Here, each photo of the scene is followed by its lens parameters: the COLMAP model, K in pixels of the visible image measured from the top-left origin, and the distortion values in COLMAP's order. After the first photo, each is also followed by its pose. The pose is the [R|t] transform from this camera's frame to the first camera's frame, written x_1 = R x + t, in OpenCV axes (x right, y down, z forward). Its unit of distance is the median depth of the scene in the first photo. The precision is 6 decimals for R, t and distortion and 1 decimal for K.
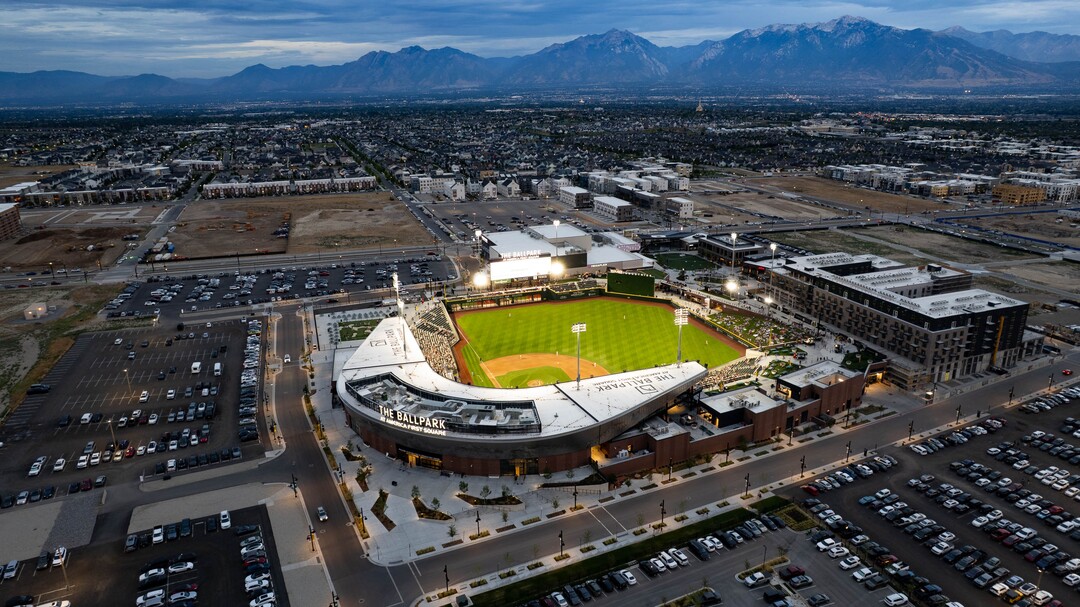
lens RADIAL K [[688.3, 0, 540.0], [0, 688.3, 303.5], [0, 0, 1]] dist [-0.081230, 0.071594]
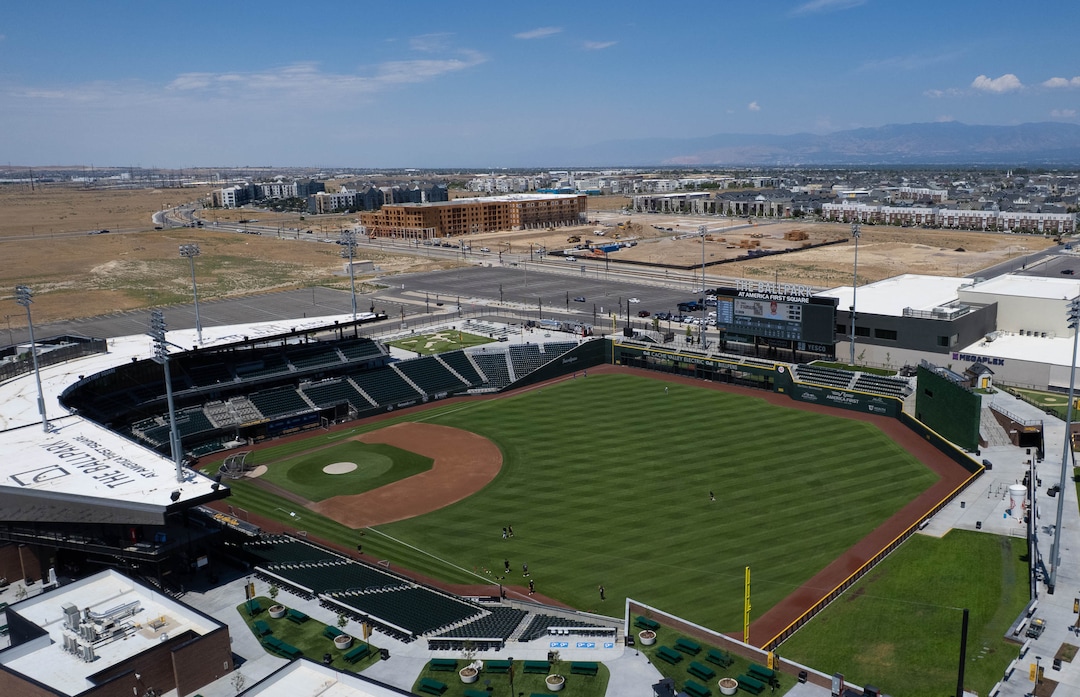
lens RADIAL K [[890.7, 0, 588.4], [0, 890.7, 348.5], [0, 0, 1]] dist [-0.087075, 0.083718]
pose [[0.482384, 0.187154, -0.855733, 0.224820], [-0.252495, 0.965153, 0.068752, -0.021081], [0.838780, 0.182904, 0.512830, 0.294576]]
